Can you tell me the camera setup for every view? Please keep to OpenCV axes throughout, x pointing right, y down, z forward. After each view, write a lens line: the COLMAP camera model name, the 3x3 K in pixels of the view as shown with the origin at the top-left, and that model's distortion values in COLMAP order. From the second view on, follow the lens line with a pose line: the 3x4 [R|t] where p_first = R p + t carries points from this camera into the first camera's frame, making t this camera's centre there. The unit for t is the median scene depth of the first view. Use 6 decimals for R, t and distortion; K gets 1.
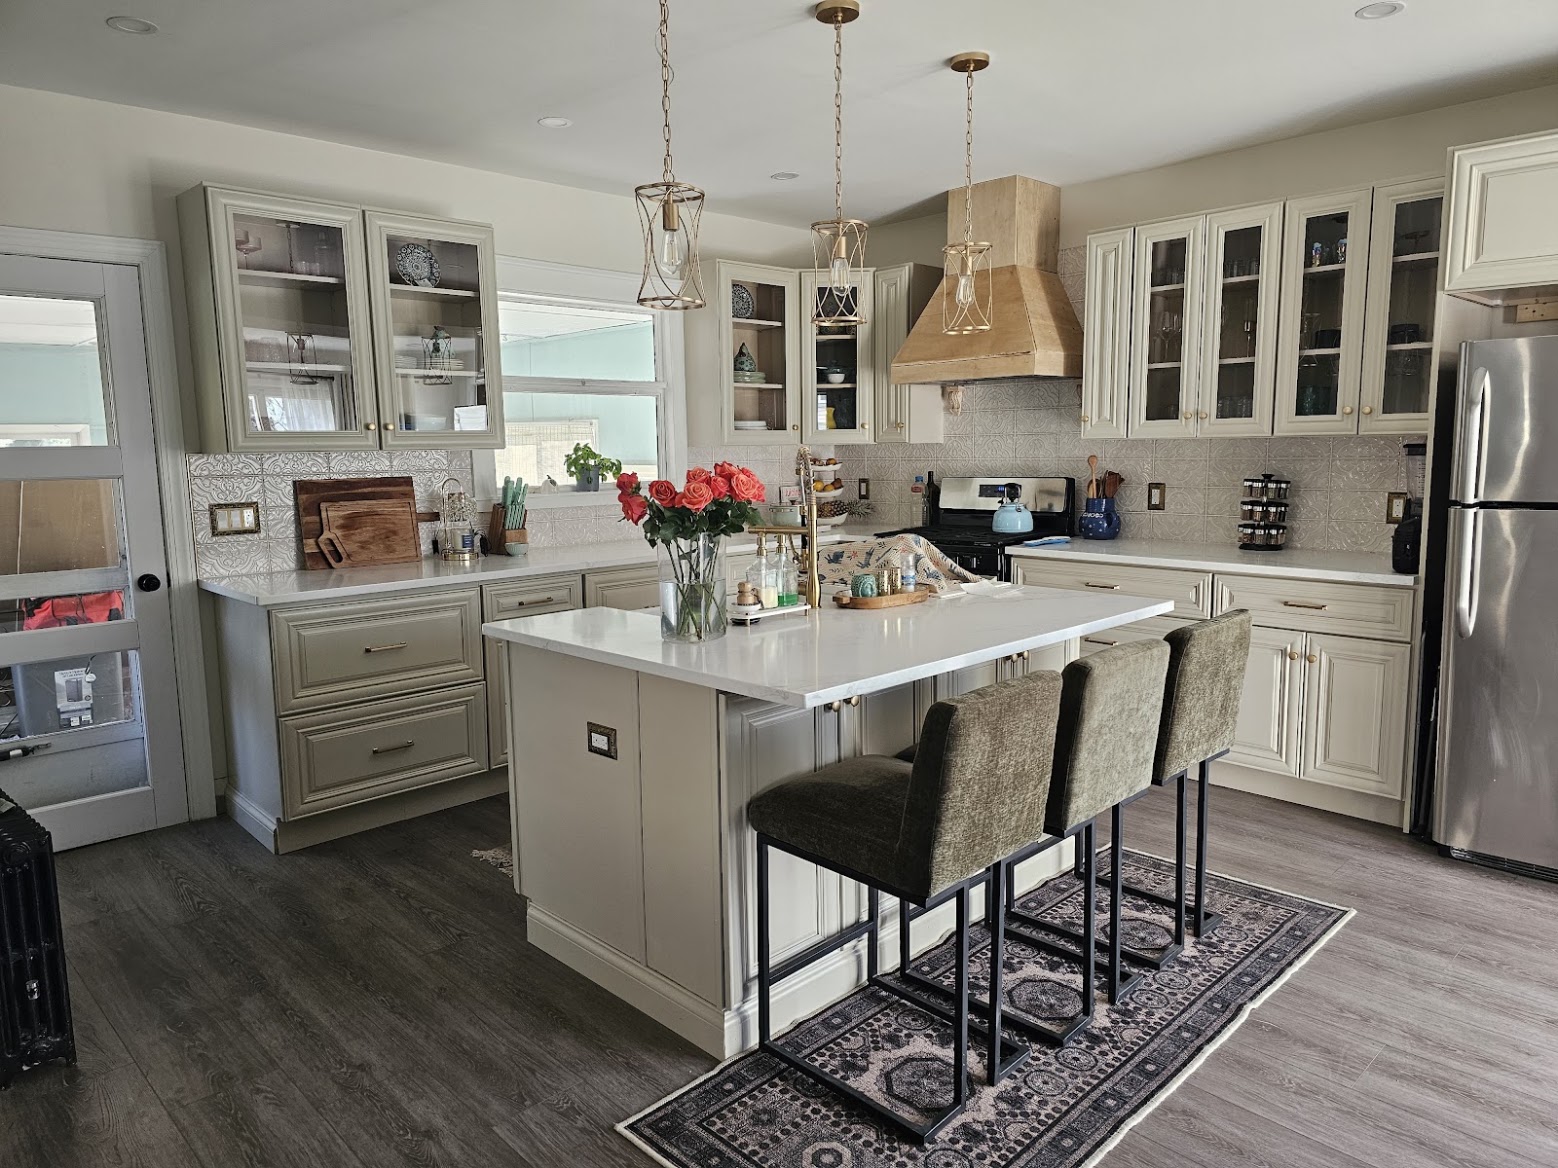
lens RADIAL K [[1036.4, 0, 785.0], [0, 1036.4, 579.6], [0, 0, 1]] dist [0.067791, -0.056970]
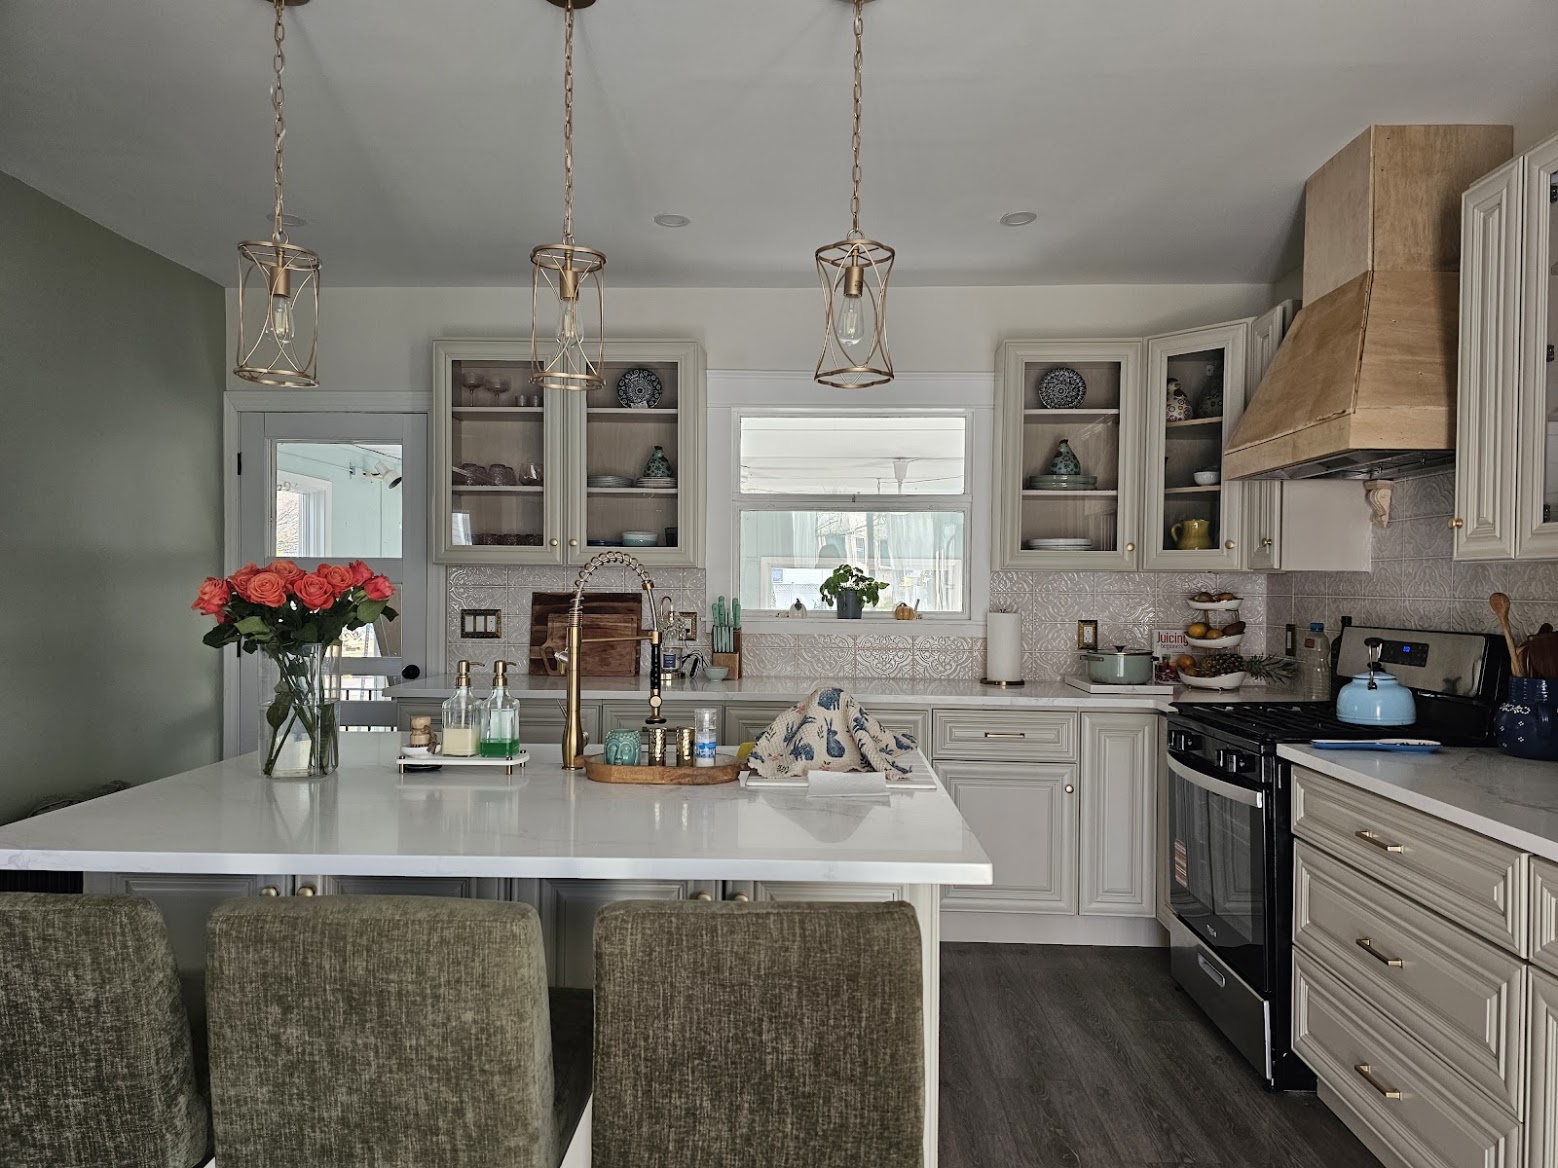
lens RADIAL K [[1036.4, 0, 791.2], [0, 1036.4, 592.4], [0, 0, 1]] dist [0.067791, -0.056970]
pose [[0.687050, 0.027138, -0.726103, 0.613424], [-0.117149, 0.990366, -0.073834, -0.054731], [0.717104, 0.135790, 0.683610, 0.537967]]
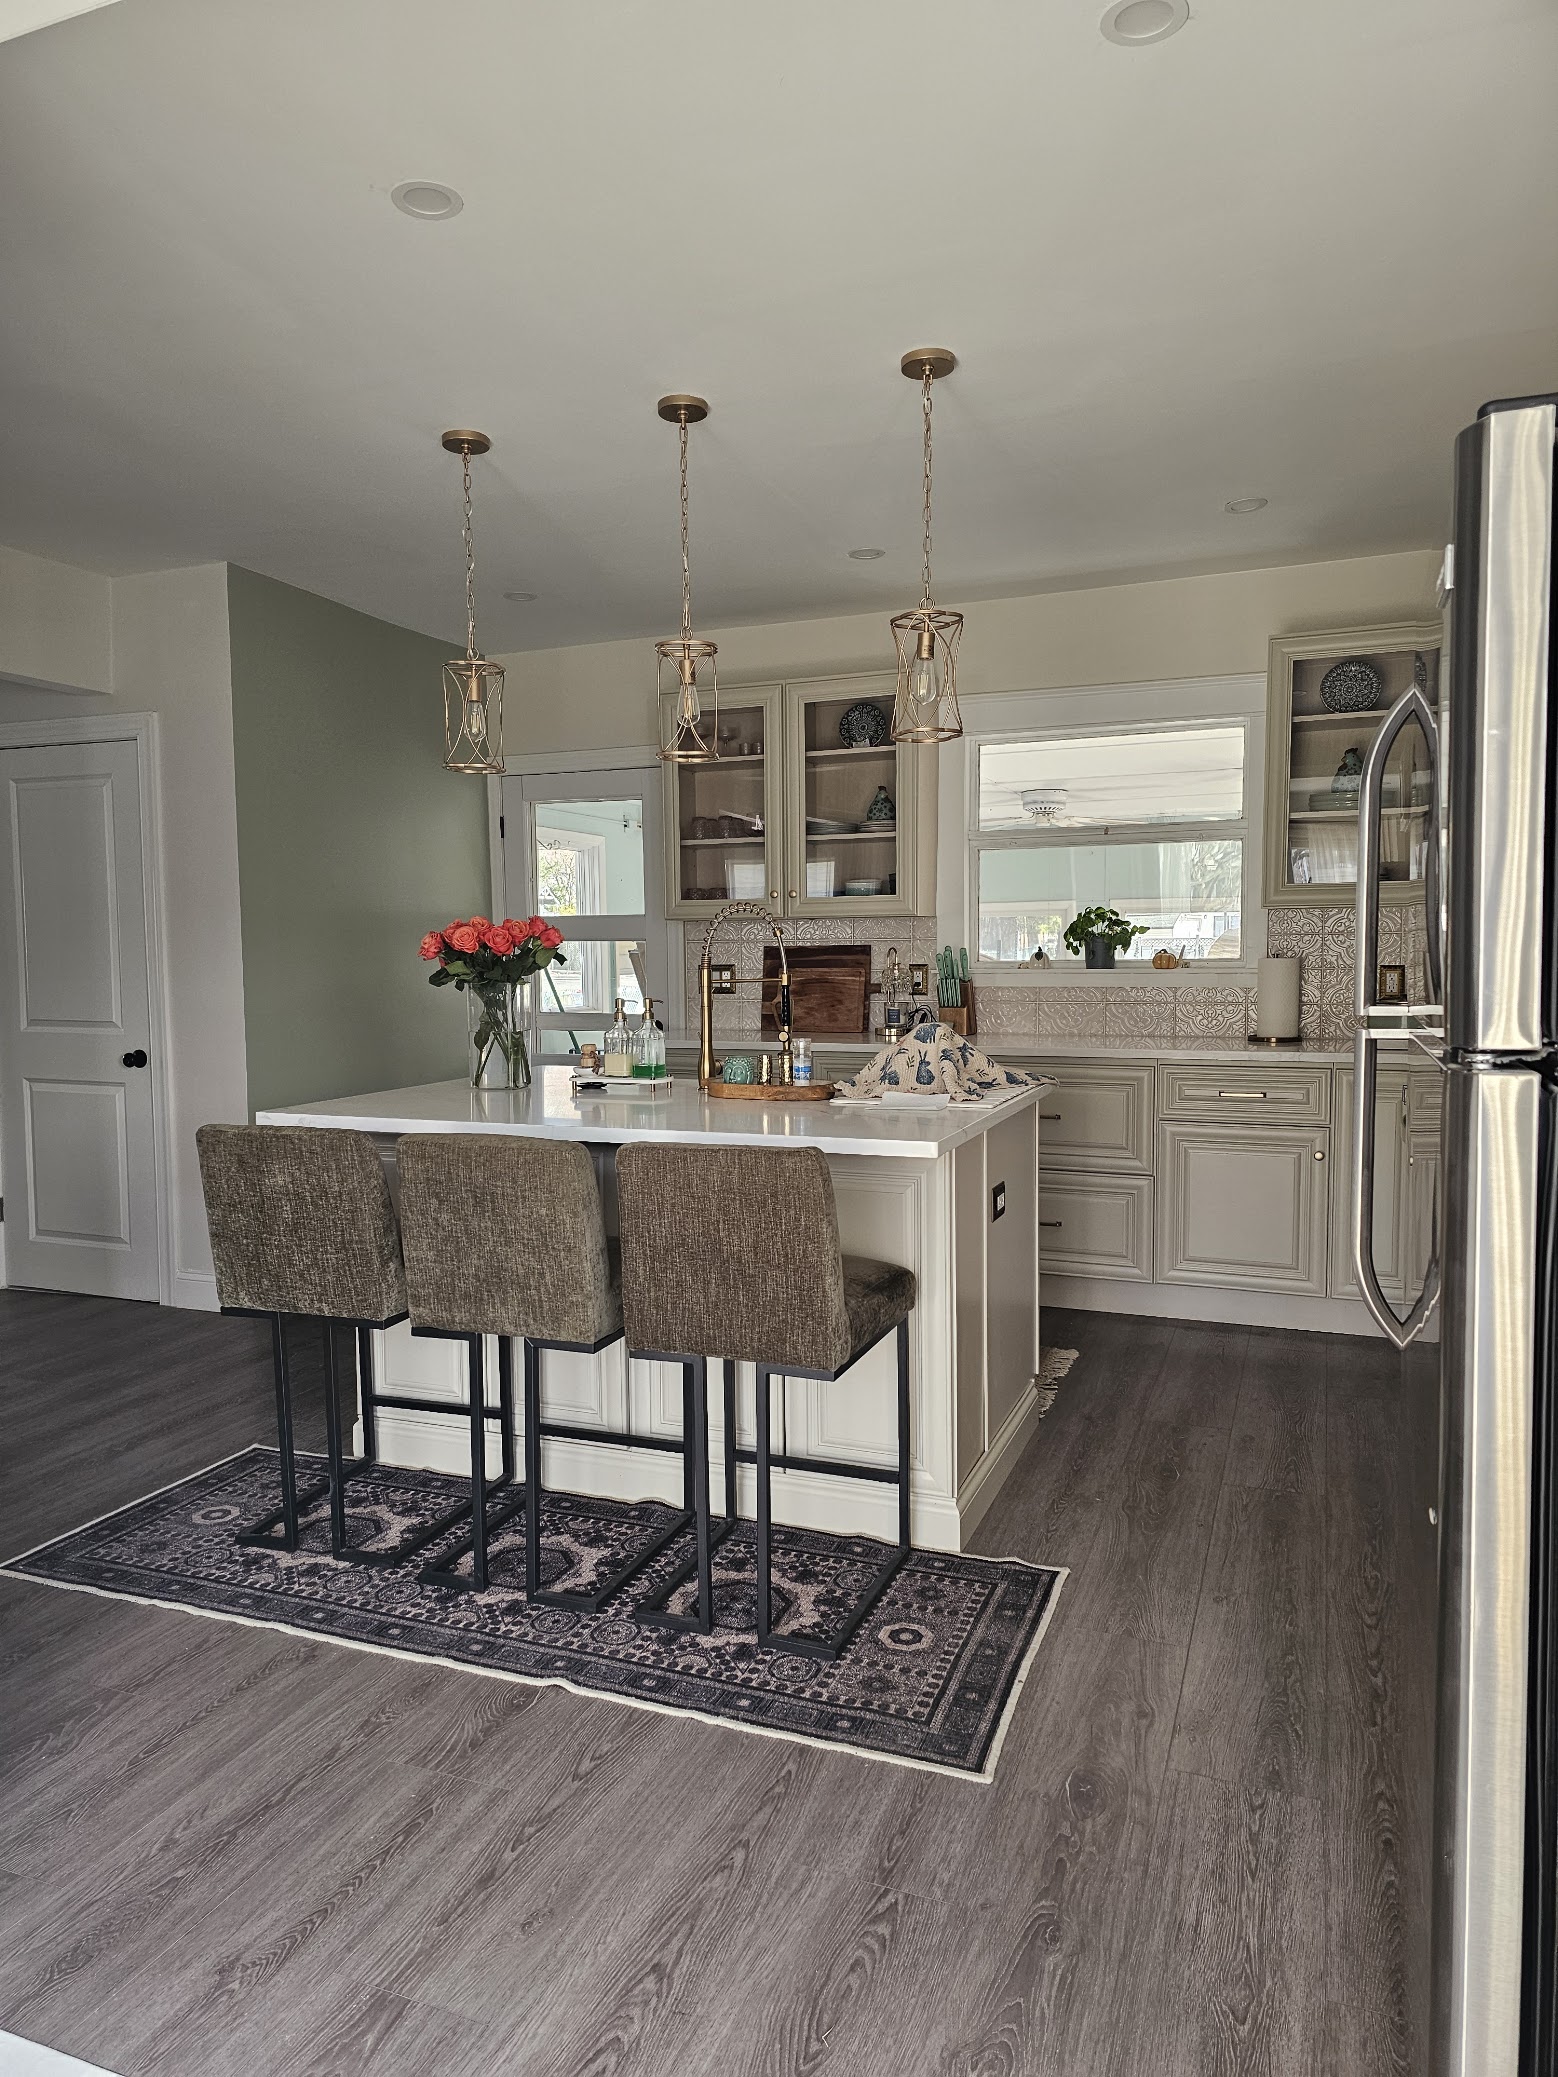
lens RADIAL K [[1381.7, 0, 766.2], [0, 1381.7, 1040.7], [0, 0, 1]] dist [0.067791, -0.056970]
pose [[0.400208, 0.074447, -0.913395, 0.989394], [-0.118941, 0.992484, 0.028779, -0.047372], [0.908673, 0.097123, 0.406055, 0.528016]]
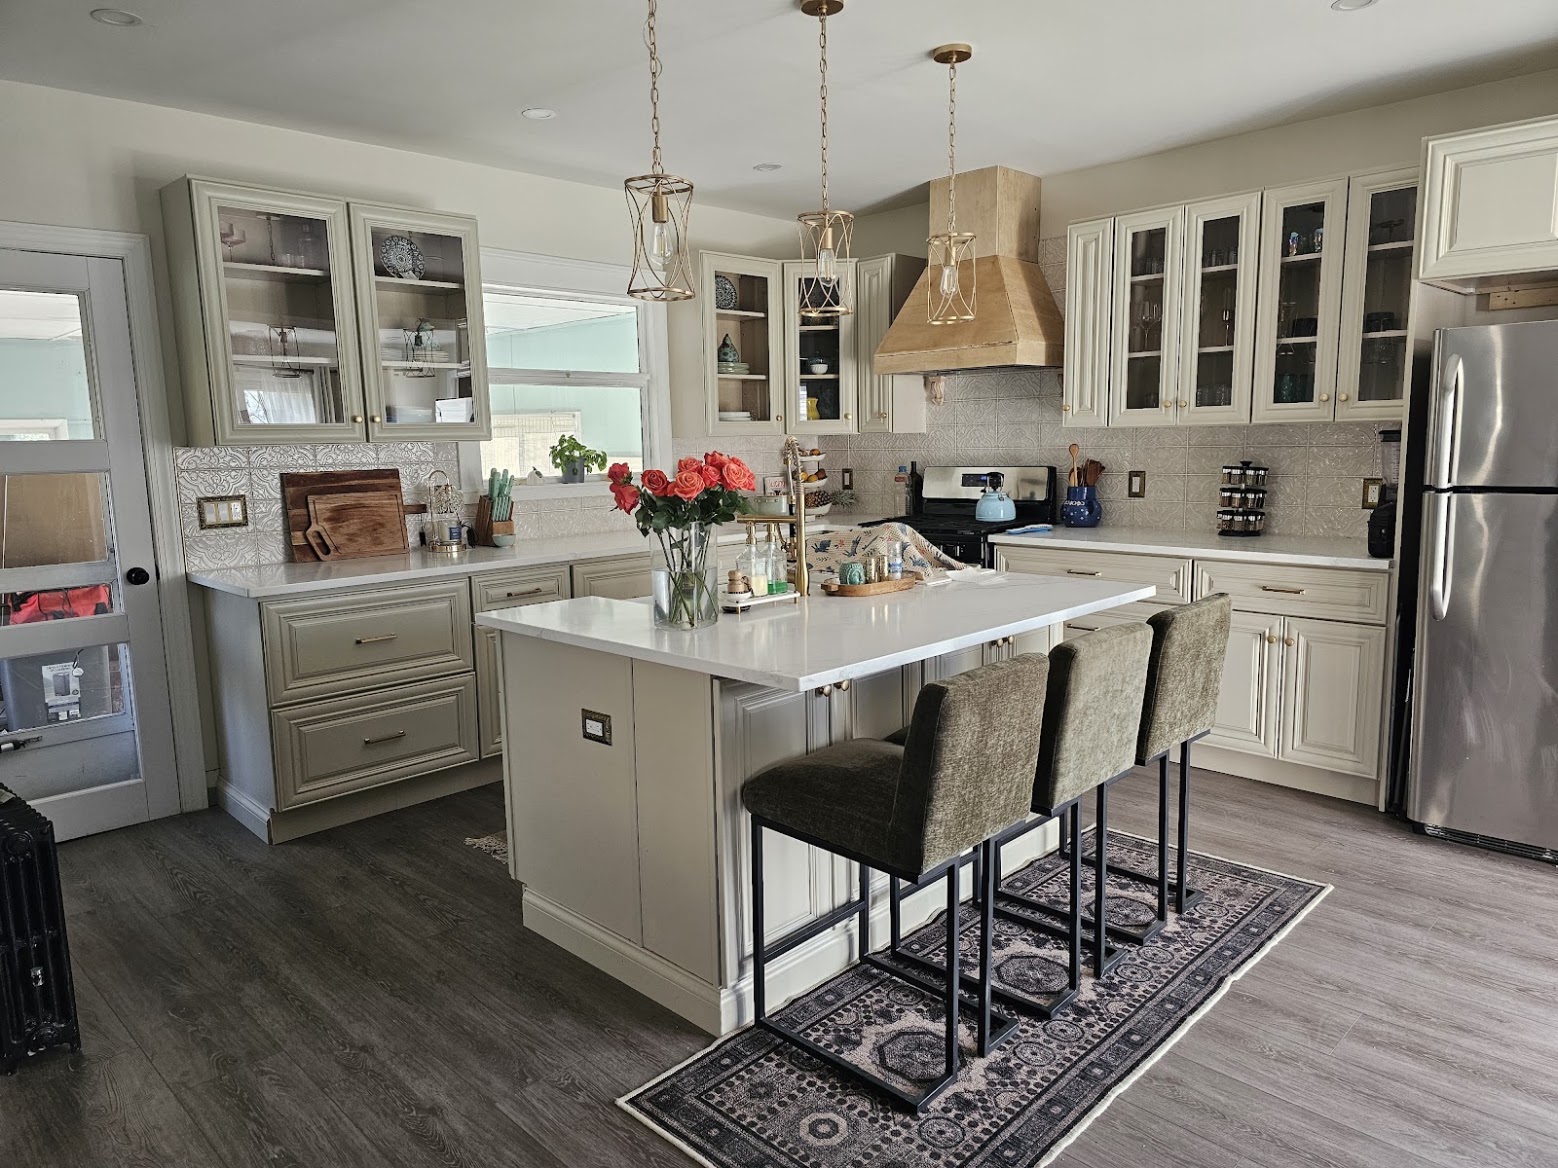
lens RADIAL K [[1036.4, 0, 778.9], [0, 1036.4, 583.5], [0, 0, 1]] dist [0.067791, -0.056970]
pose [[0.999881, -0.007657, 0.013385, -0.007956], [0.007504, 0.999906, 0.011477, 0.003323], [-0.013472, -0.011375, 0.999845, -0.012262]]
